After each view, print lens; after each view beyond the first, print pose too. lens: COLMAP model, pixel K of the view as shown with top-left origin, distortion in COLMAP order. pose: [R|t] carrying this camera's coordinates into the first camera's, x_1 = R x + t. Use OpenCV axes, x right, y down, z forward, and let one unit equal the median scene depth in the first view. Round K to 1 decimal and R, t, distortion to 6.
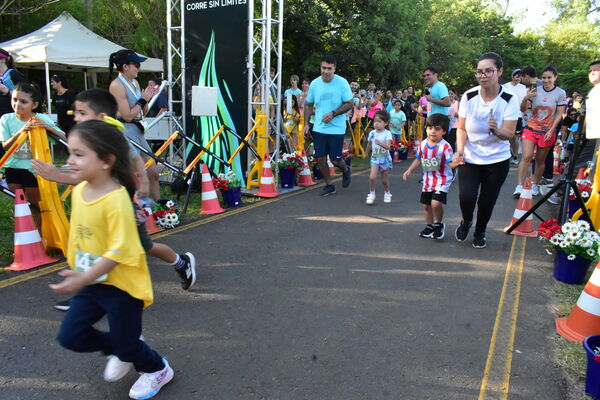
lens RADIAL K [[457.3, 0, 300.0], [0, 457.3, 200.0], [0, 0, 1]] dist [-0.023414, 0.010938]
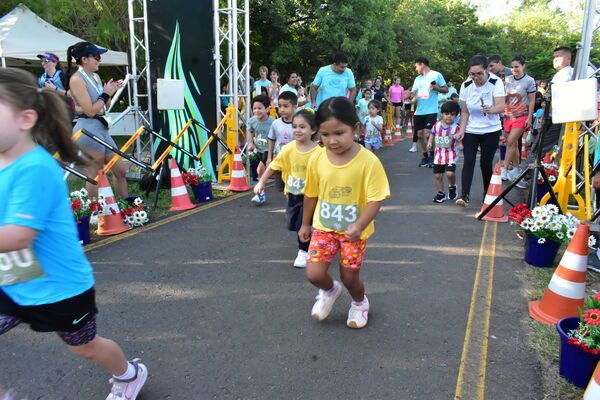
lens RADIAL K [[457.3, 0, 300.0], [0, 457.3, 200.0], [0, 0, 1]] dist [-0.023414, 0.010938]
pose [[0.997813, -0.033374, 0.057054, 0.002207], [0.032368, 0.999305, 0.018467, -0.000618], [-0.057631, -0.016580, 0.998200, 0.009160]]
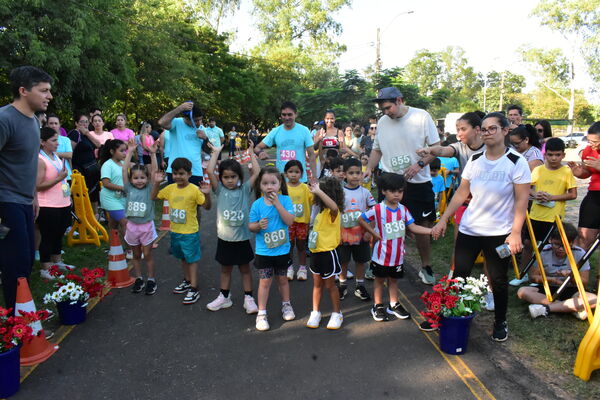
lens RADIAL K [[459.2, 0, 300.0], [0, 459.2, 200.0], [0, 0, 1]] dist [-0.023329, 0.010127]
pose [[0.832987, -0.104852, 0.543267, 0.294080], [0.129870, 0.991501, -0.007766, -0.241071], [-0.537836, 0.077024, 0.839524, 0.953496]]
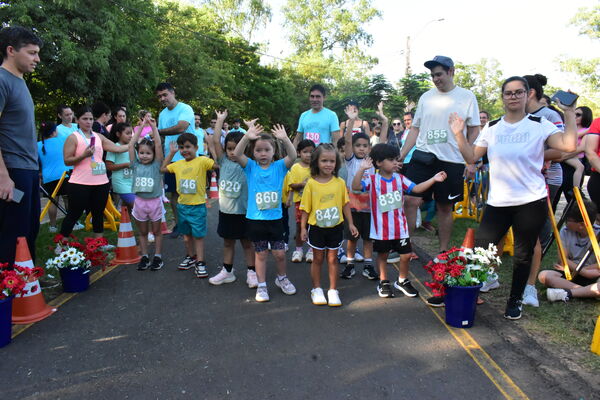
lens RADIAL K [[459.2, 0, 300.0], [0, 459.2, 200.0], [0, 0, 1]] dist [-0.023329, 0.010127]
pose [[0.868788, -0.079627, 0.488740, 0.322434], [0.116001, 0.992250, -0.044544, -0.190551], [-0.481405, 0.095394, 0.871292, 0.952570]]
